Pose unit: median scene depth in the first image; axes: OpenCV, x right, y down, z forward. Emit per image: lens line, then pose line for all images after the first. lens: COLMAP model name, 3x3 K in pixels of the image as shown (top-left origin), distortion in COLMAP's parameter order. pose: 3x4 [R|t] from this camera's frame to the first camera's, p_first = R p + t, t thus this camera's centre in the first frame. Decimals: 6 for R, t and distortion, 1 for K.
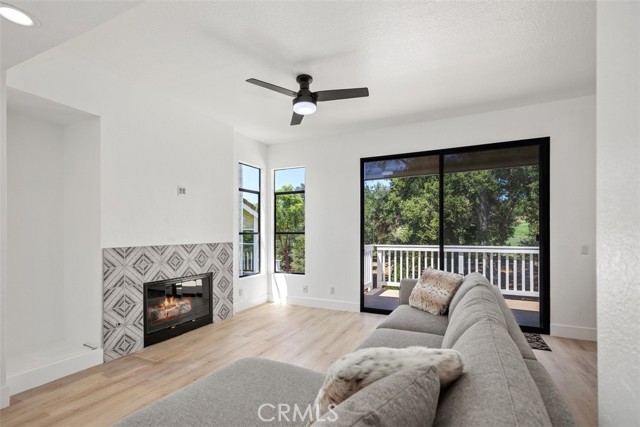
lens RADIAL K [[294.0, 0, 304.1], [0, 294.0, 228.9], [0, 0, 1]] dist [0.007583, -0.001952]
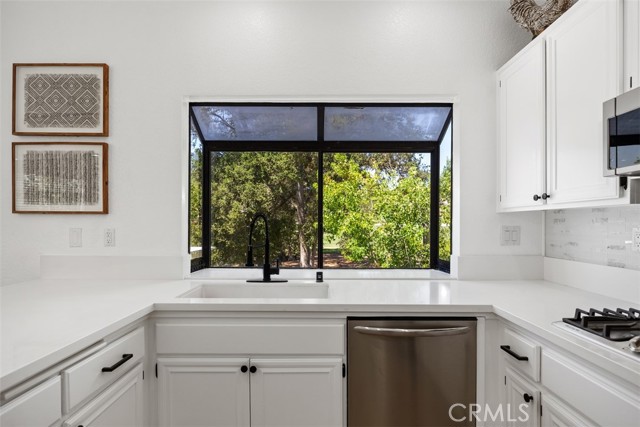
lens RADIAL K [[350.6, 0, 319.0], [0, 350.6, 225.6], [0, 0, 1]] dist [-0.000466, 0.001203]
pose [[0.888971, -0.002092, 0.457960, 1.004288], [-0.003851, 0.999920, 0.012043, -0.008312], [-0.457948, -0.012469, 0.888891, 0.074973]]
